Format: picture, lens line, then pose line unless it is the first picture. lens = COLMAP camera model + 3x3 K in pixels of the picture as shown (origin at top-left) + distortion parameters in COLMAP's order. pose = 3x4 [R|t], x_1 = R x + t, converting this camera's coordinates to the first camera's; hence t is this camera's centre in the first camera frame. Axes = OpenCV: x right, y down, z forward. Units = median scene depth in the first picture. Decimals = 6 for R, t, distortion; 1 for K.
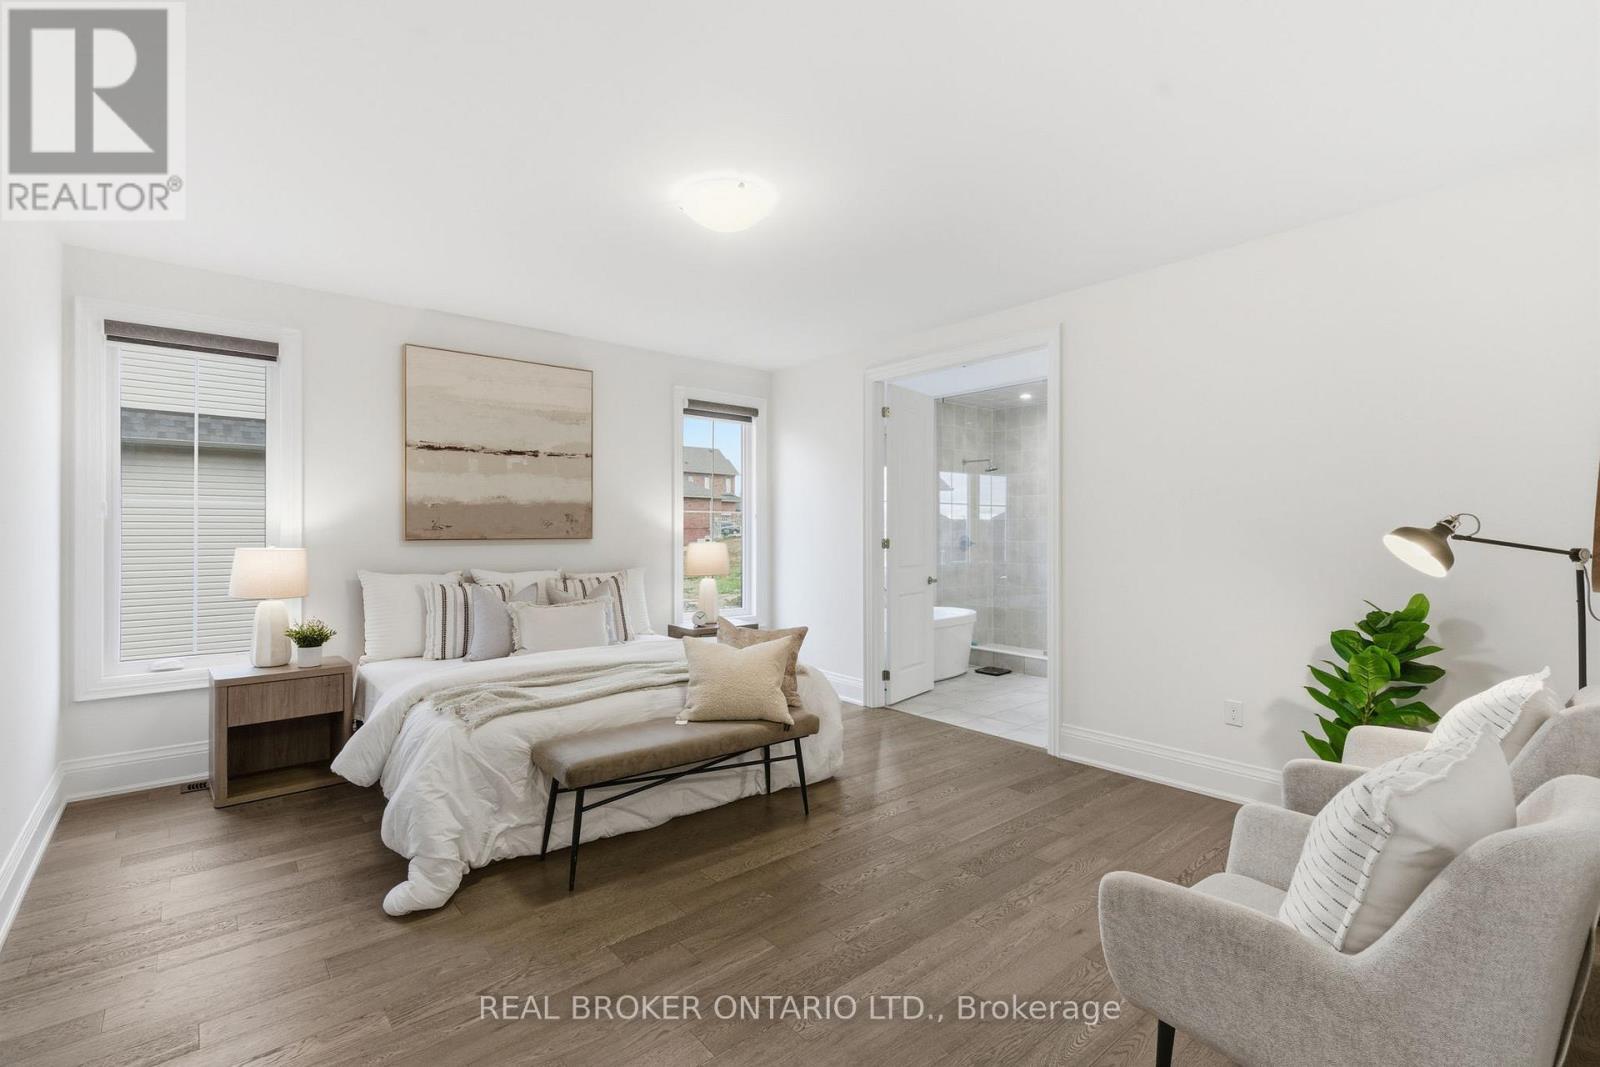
lens RADIAL K [[717.4, 0, 799.6], [0, 717.4, 548.2], [0, 0, 1]] dist [-0.028857, -0.000381]
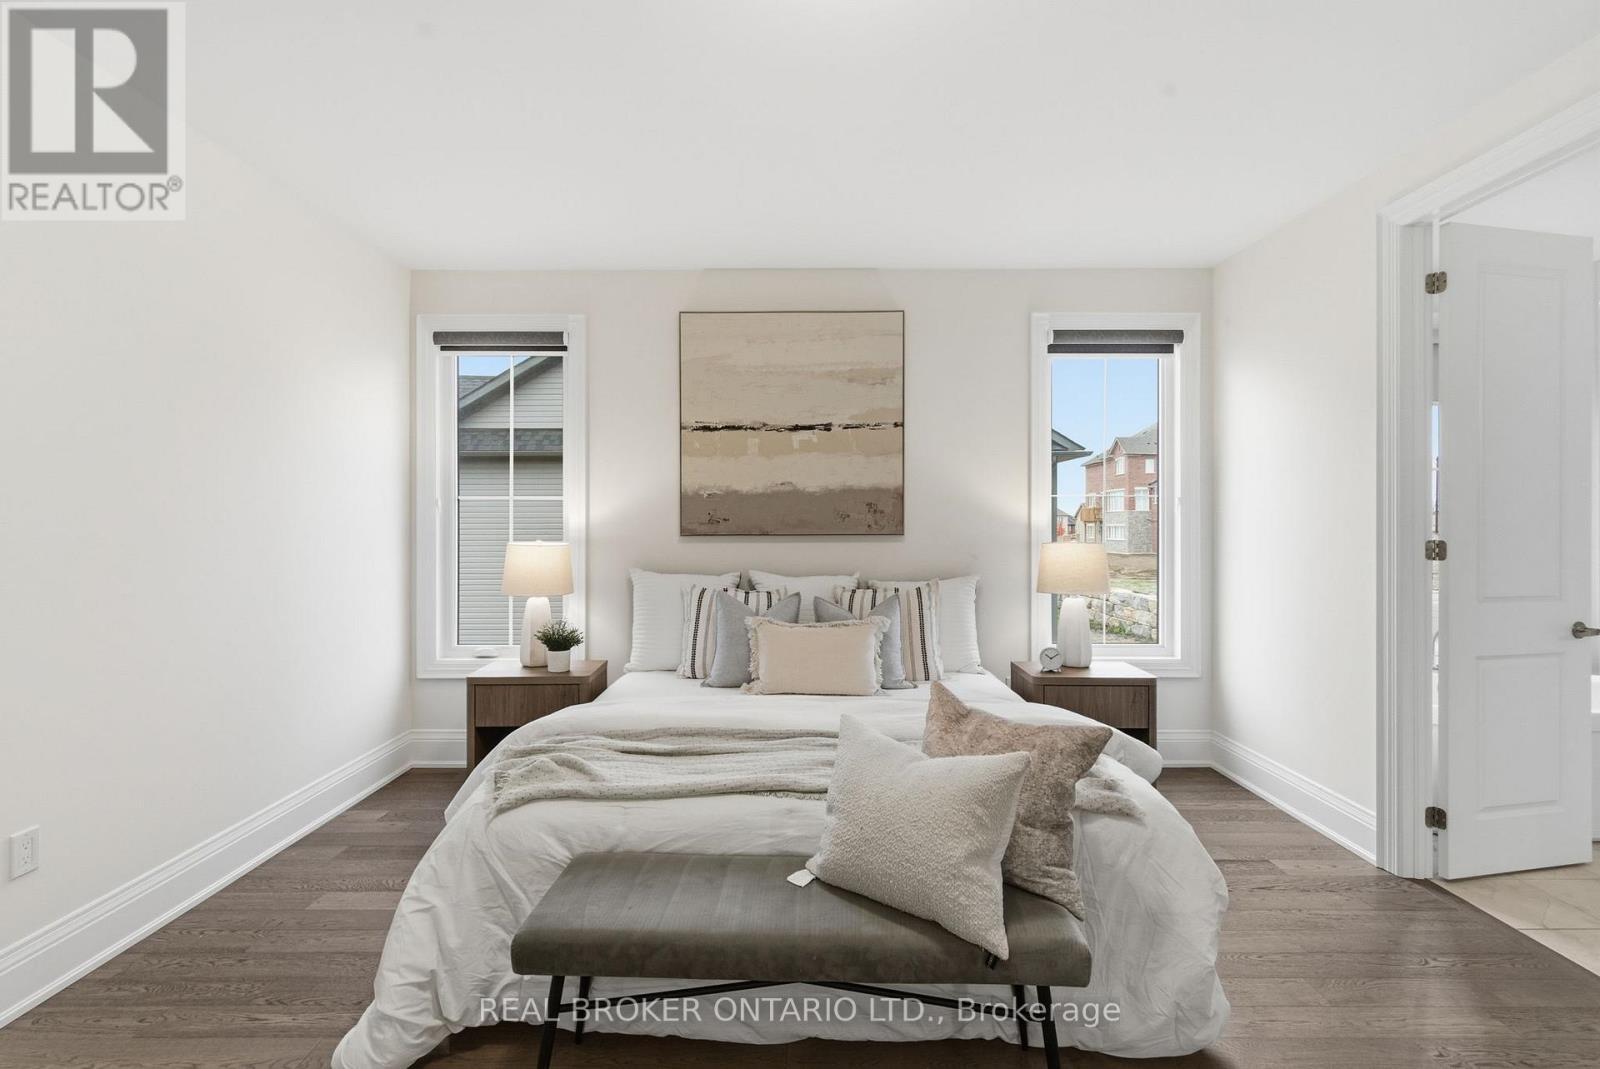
lens RADIAL K [[718.6, 0, 794.0], [0, 718.6, 532.8], [0, 0, 1]] dist [0.001553, -0.001227]
pose [[0.756252, 0.006663, -0.654246, 0.129021], [-0.013348, 0.999897, -0.005246, -0.011380], [0.654144, 0.012701, 0.756263, 0.398652]]
